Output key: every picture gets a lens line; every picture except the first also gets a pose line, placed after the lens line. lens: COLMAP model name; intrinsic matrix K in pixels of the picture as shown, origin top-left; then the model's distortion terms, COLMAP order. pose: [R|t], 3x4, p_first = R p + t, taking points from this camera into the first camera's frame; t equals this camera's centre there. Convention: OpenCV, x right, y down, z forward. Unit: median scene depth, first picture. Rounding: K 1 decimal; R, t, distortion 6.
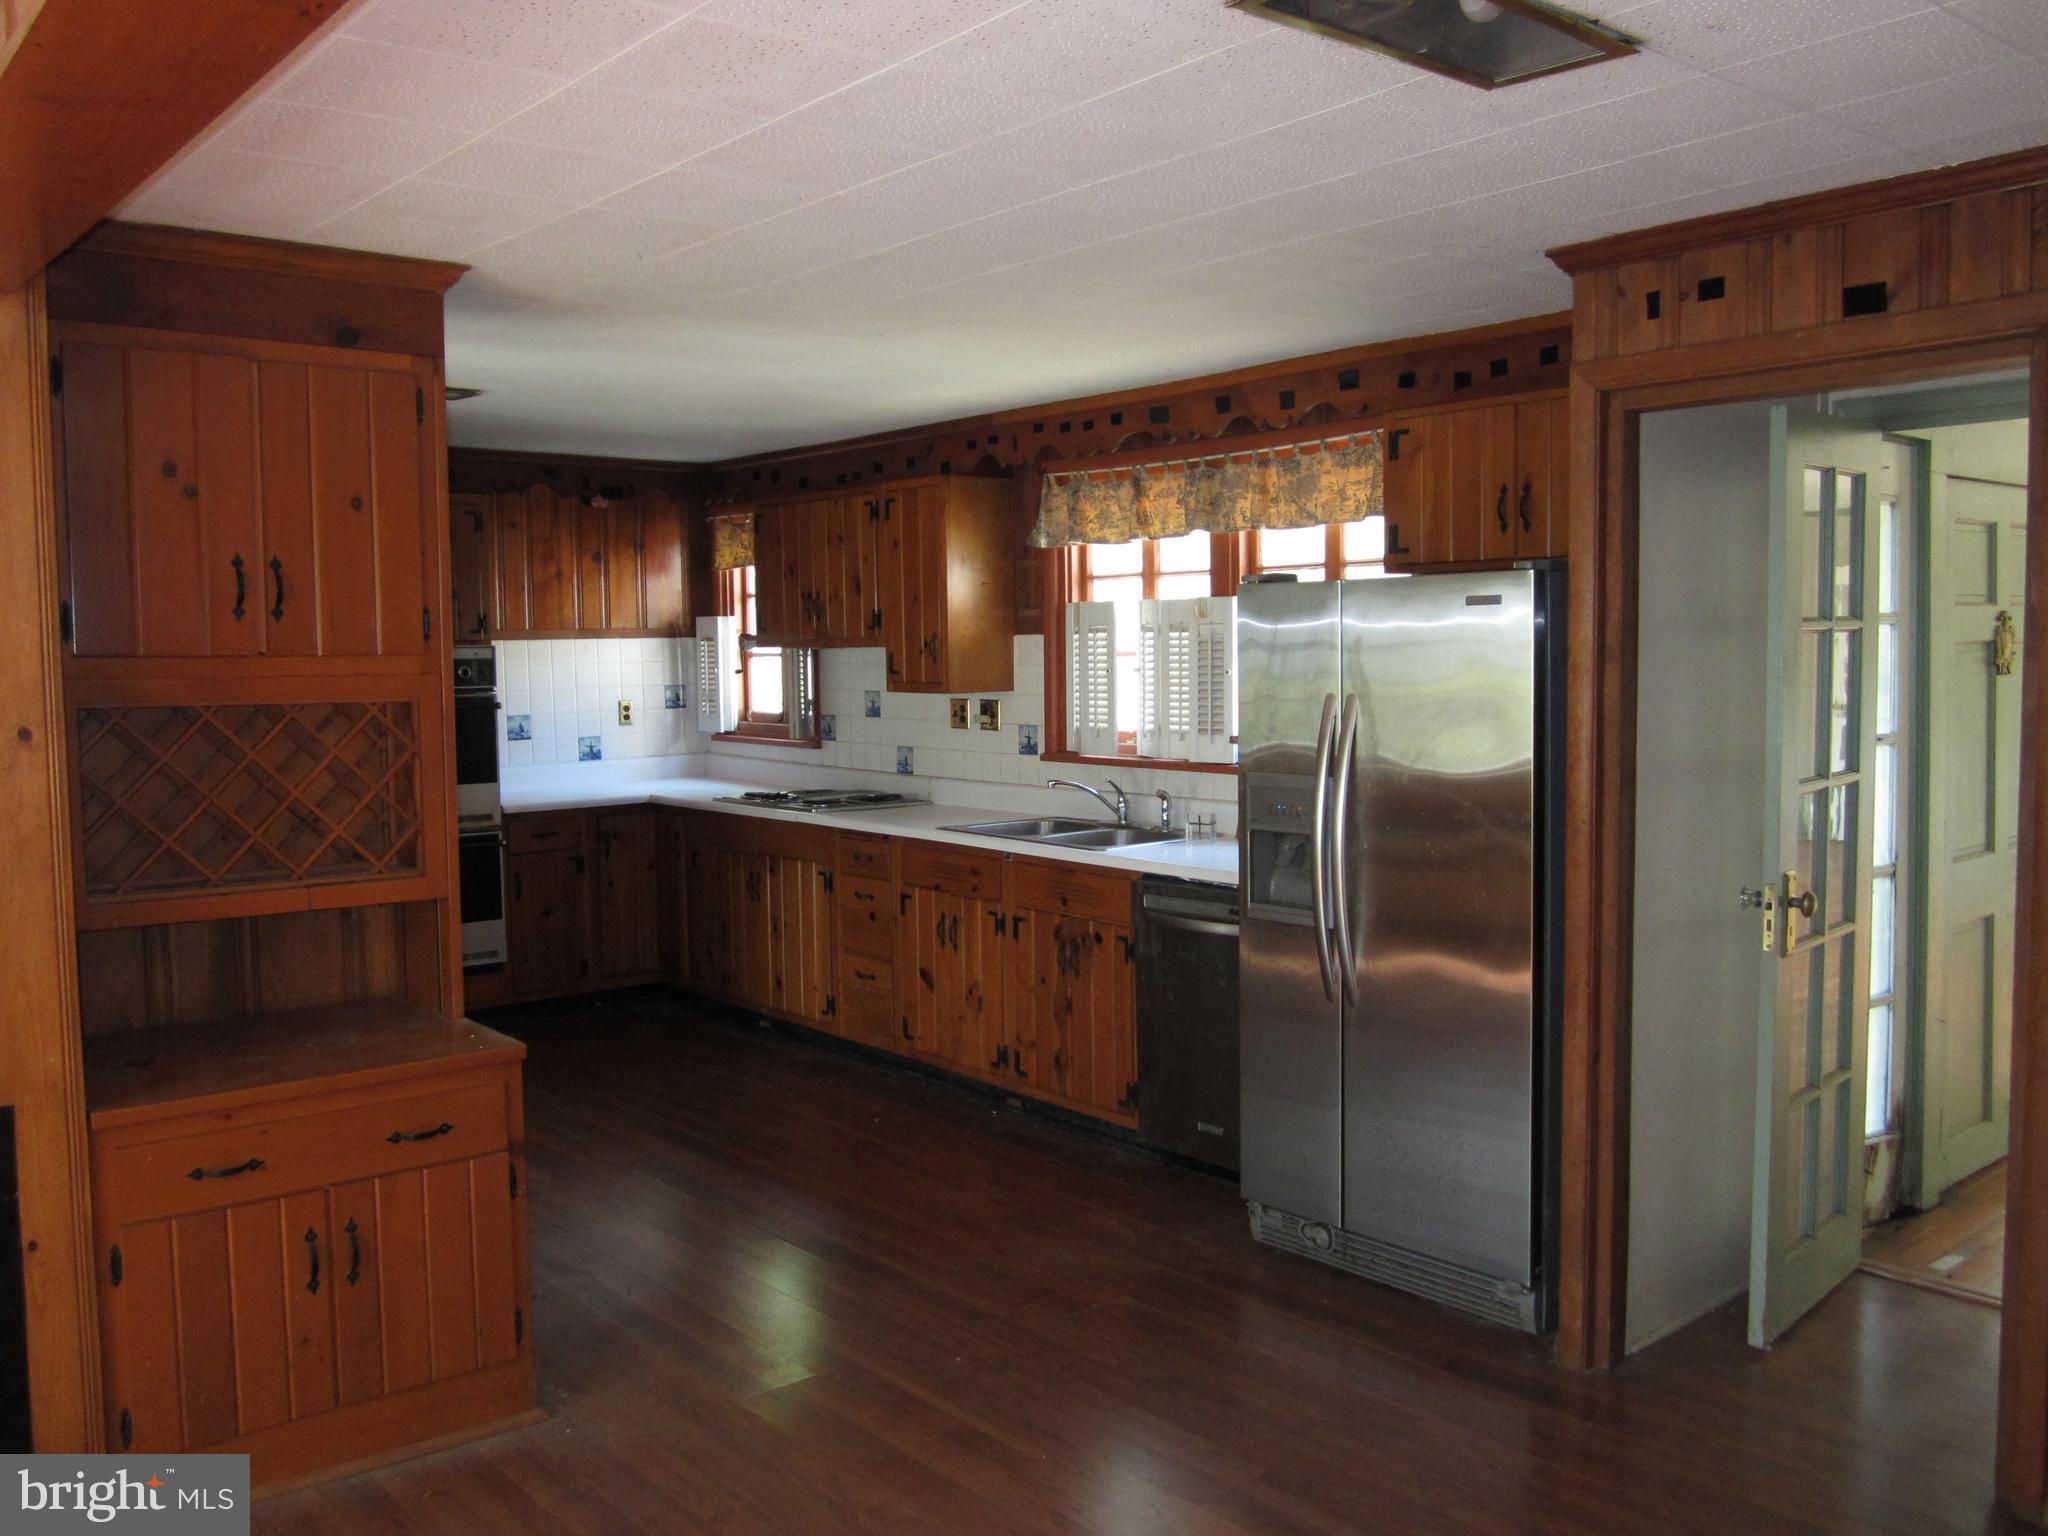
lens RADIAL K [[1702.1, 0, 1023.8], [0, 1702.1, 815.6], [0, 0, 1]] dist [-0.003904, -0.002810]
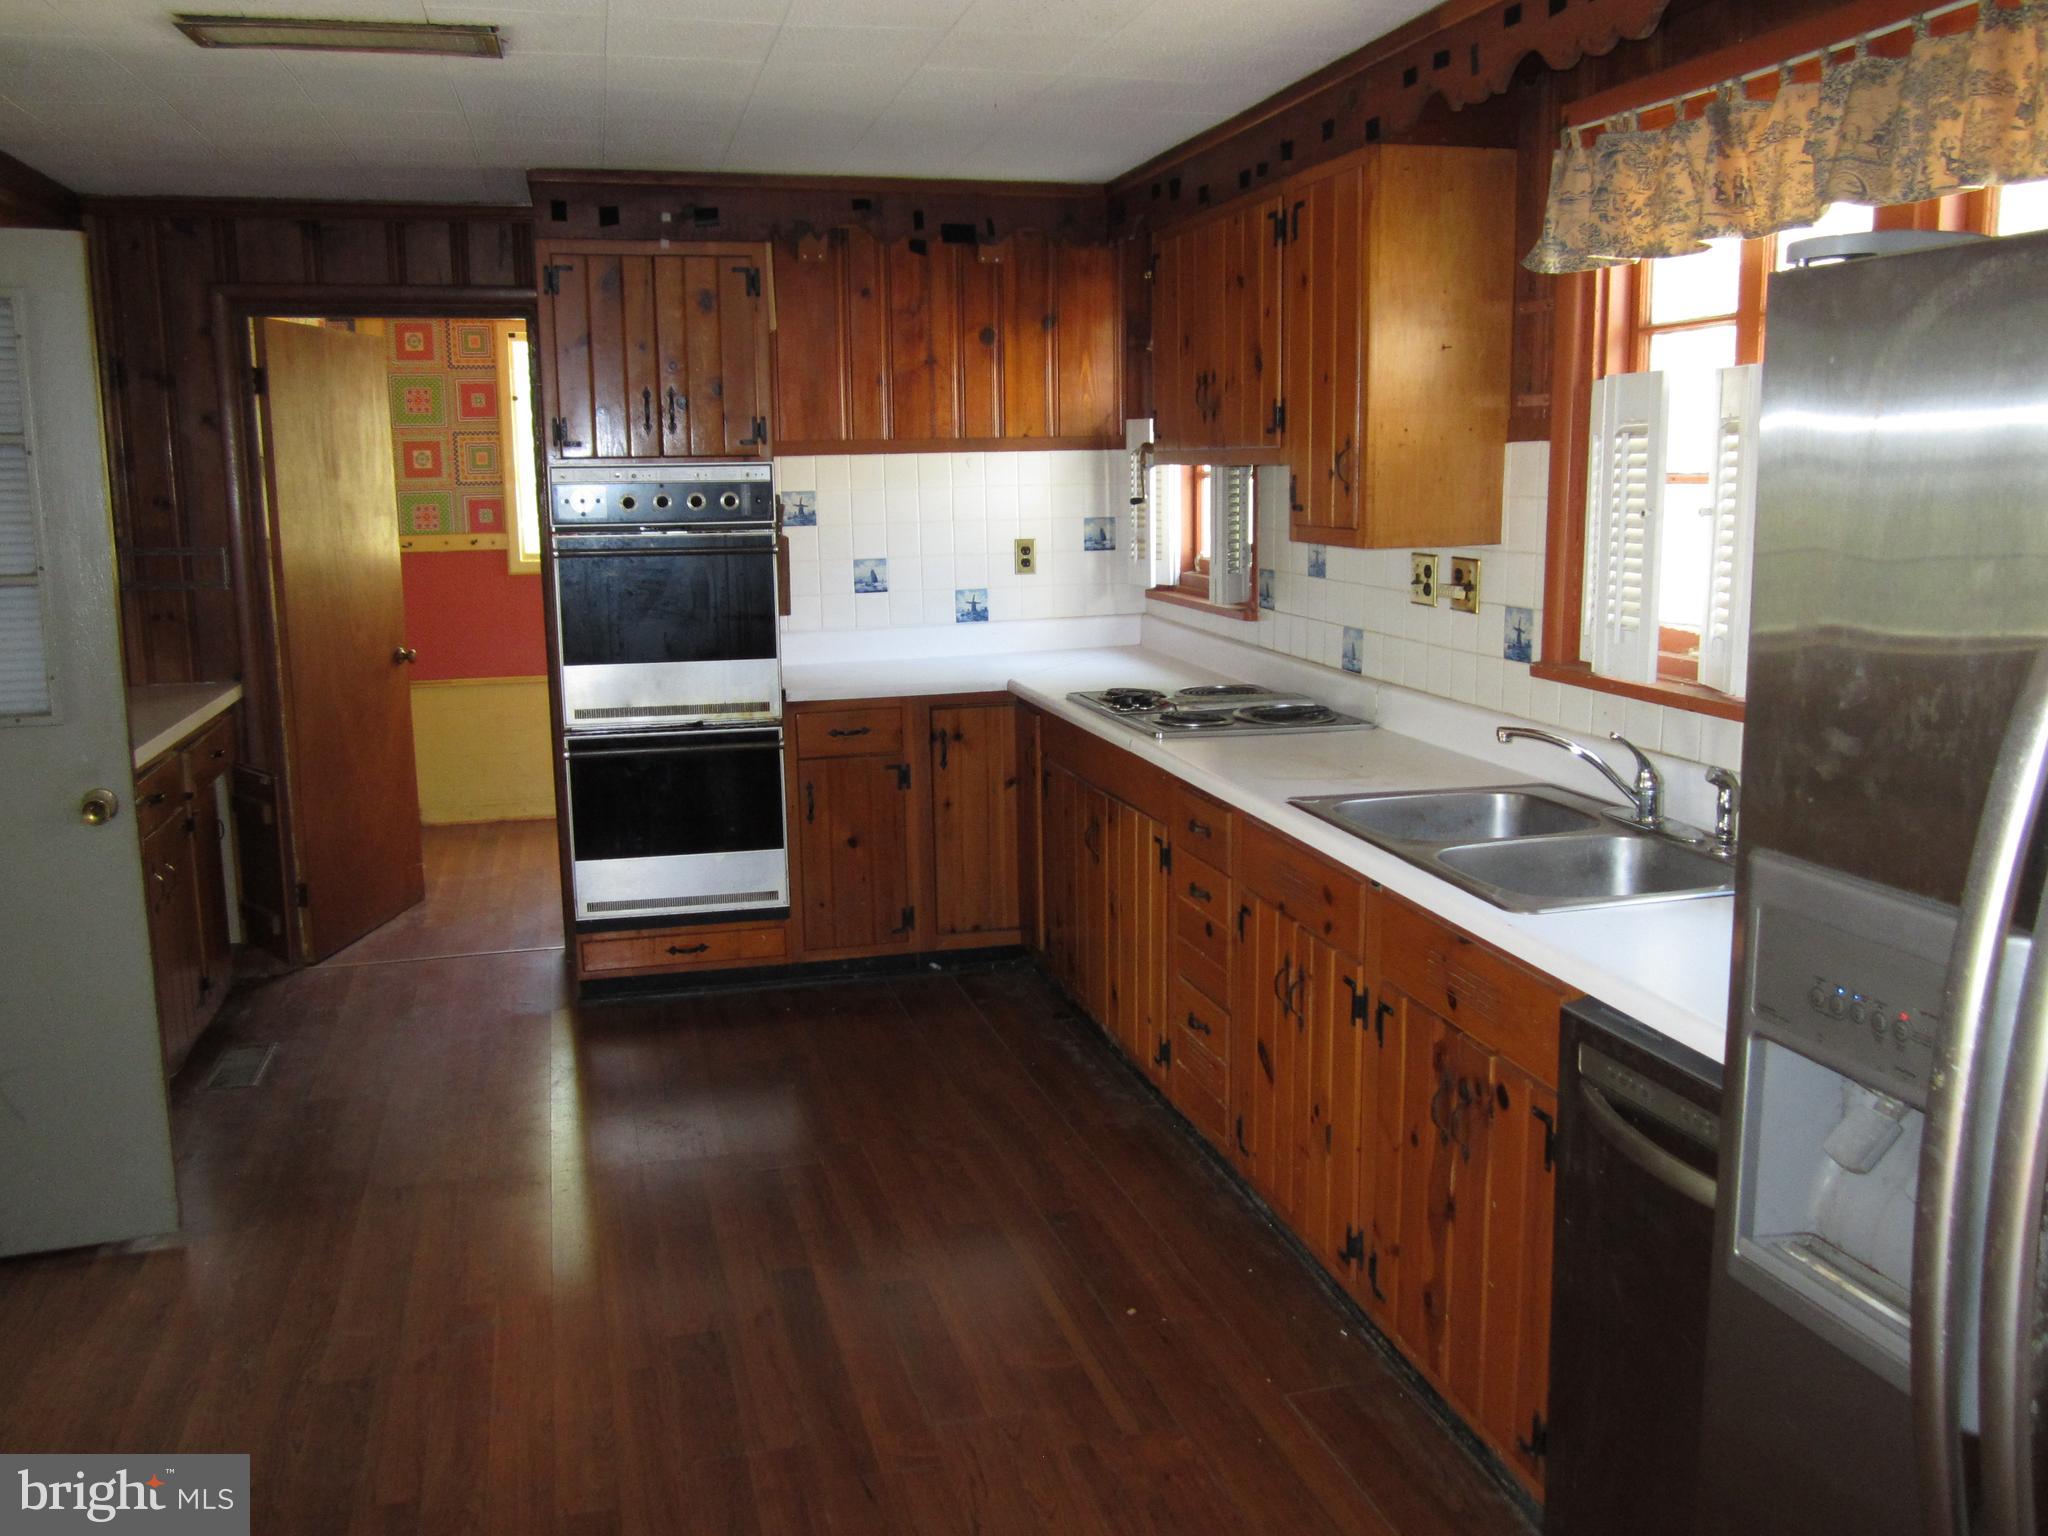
lens RADIAL K [[1707.2, 0, 1023.9], [0, 1707.2, 788.3], [0, 0, 1]] dist [-0.032649, 0.004729]
pose [[0.904124, 0.079165, -0.419873, 0.095548], [-0.041086, 0.994240, 0.098987, -0.044113], [0.425290, -0.072245, 0.902169, 0.442275]]
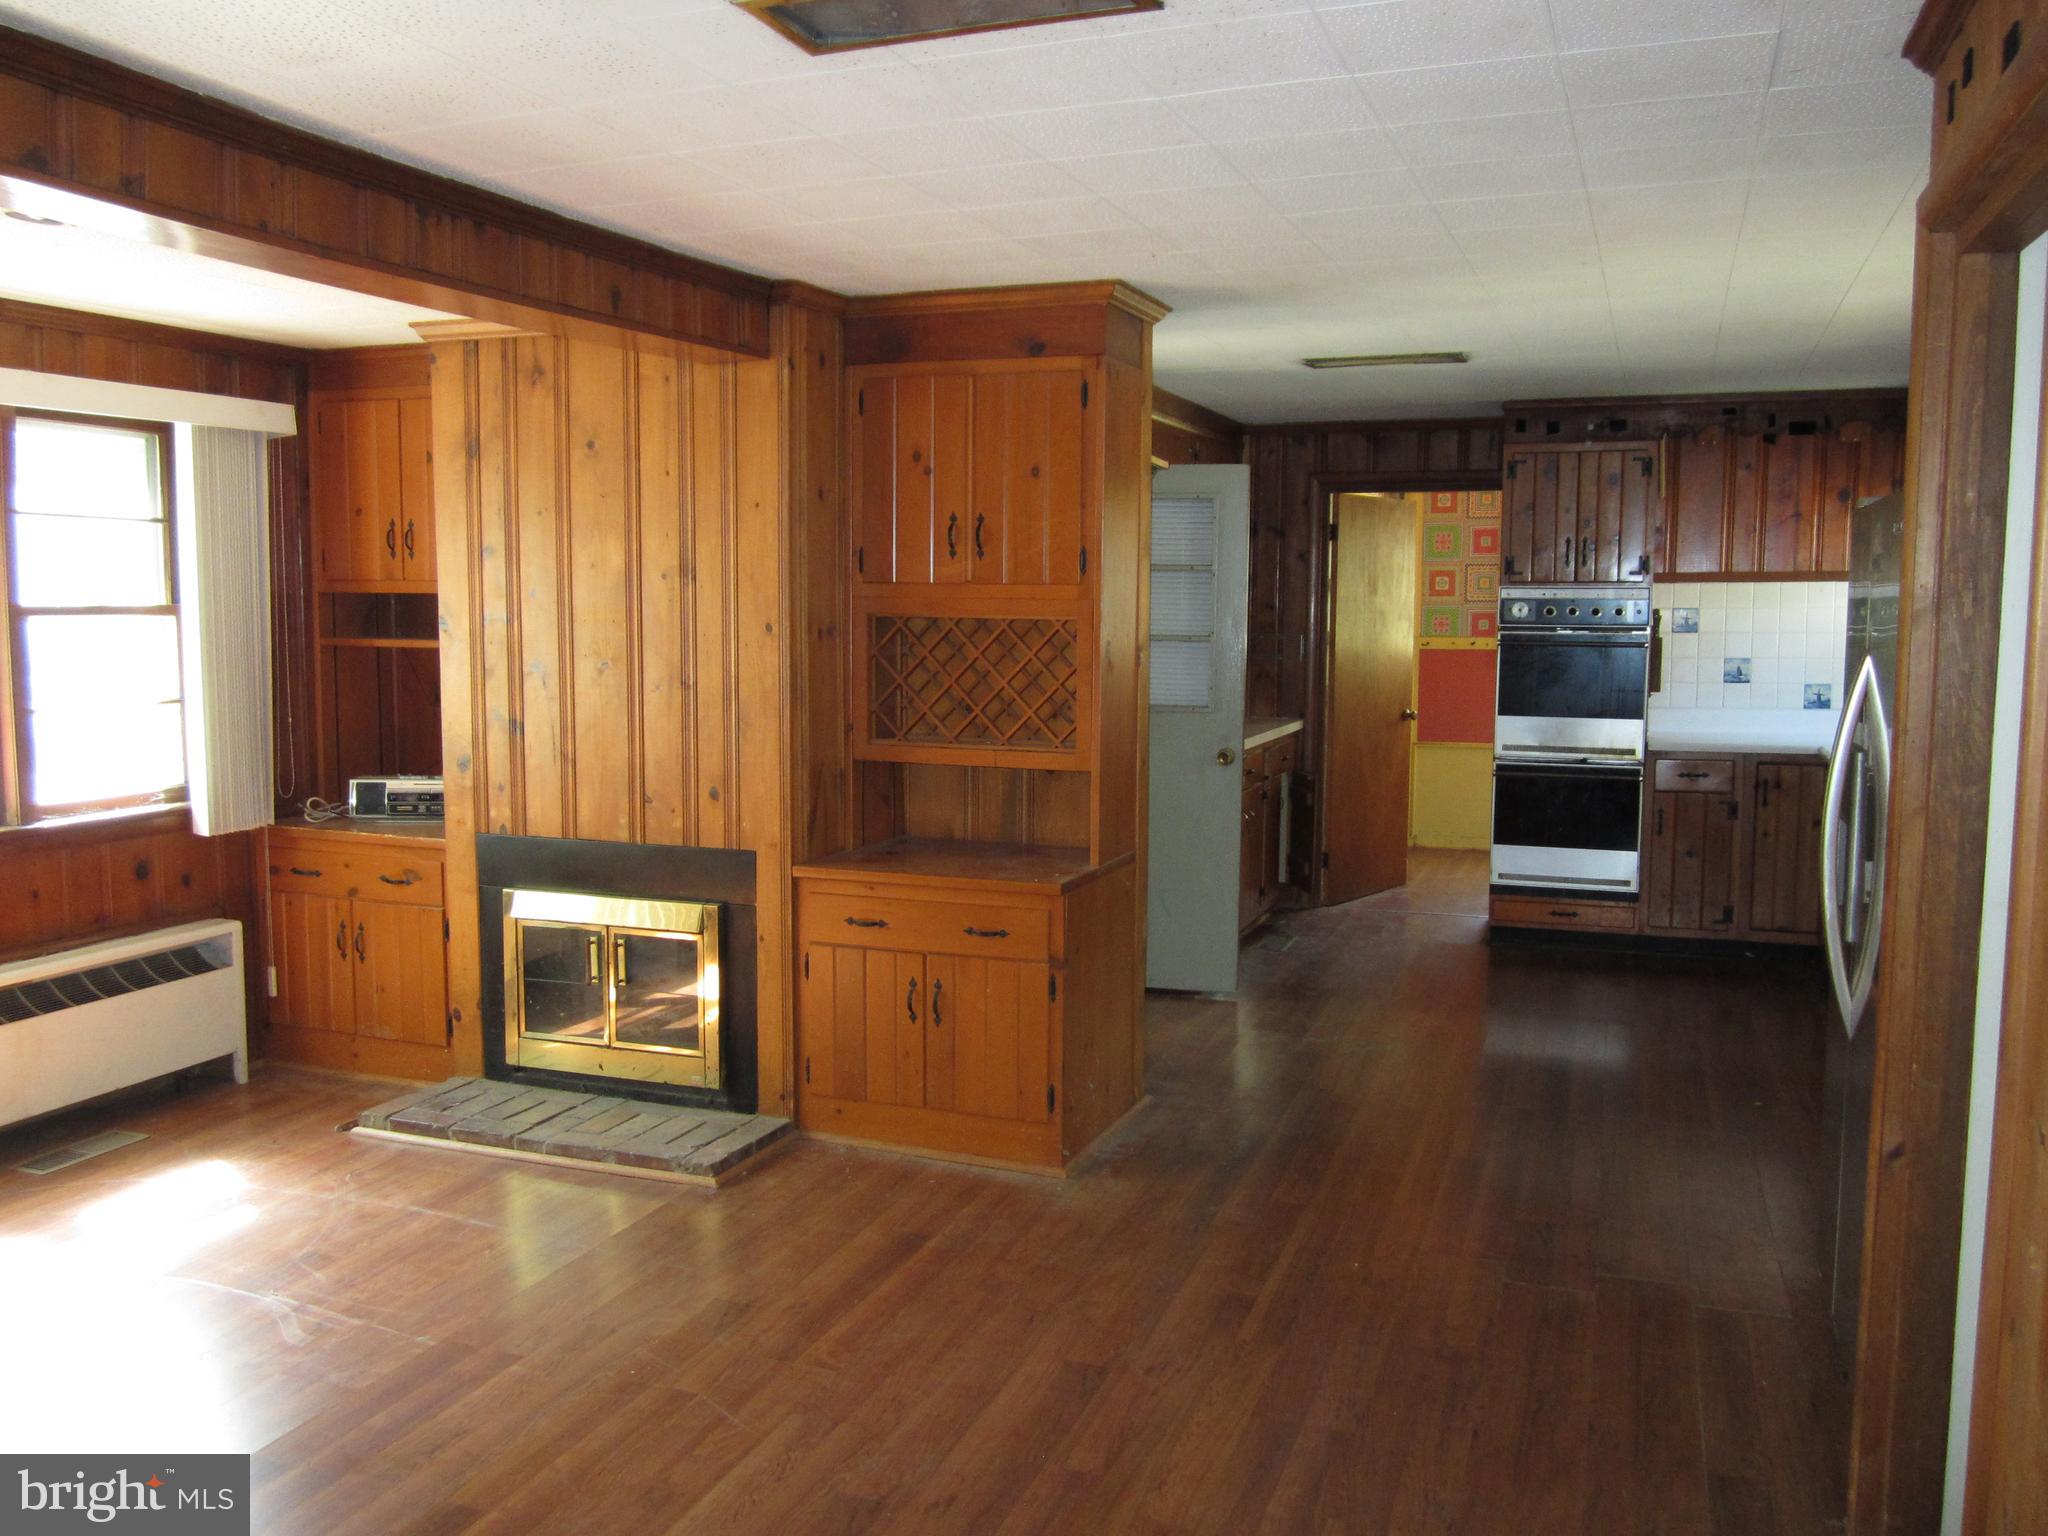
lens RADIAL K [[1707.2, 0, 1023.9], [0, 1707.2, 788.3], [0, 0, 1]] dist [-0.032649, 0.004729]
pose [[0.502965, 0.104998, -0.857905, 0.434789], [-0.094152, 0.993343, 0.066376, -0.011780], [0.859163, 0.047388, 0.509502, 0.168543]]
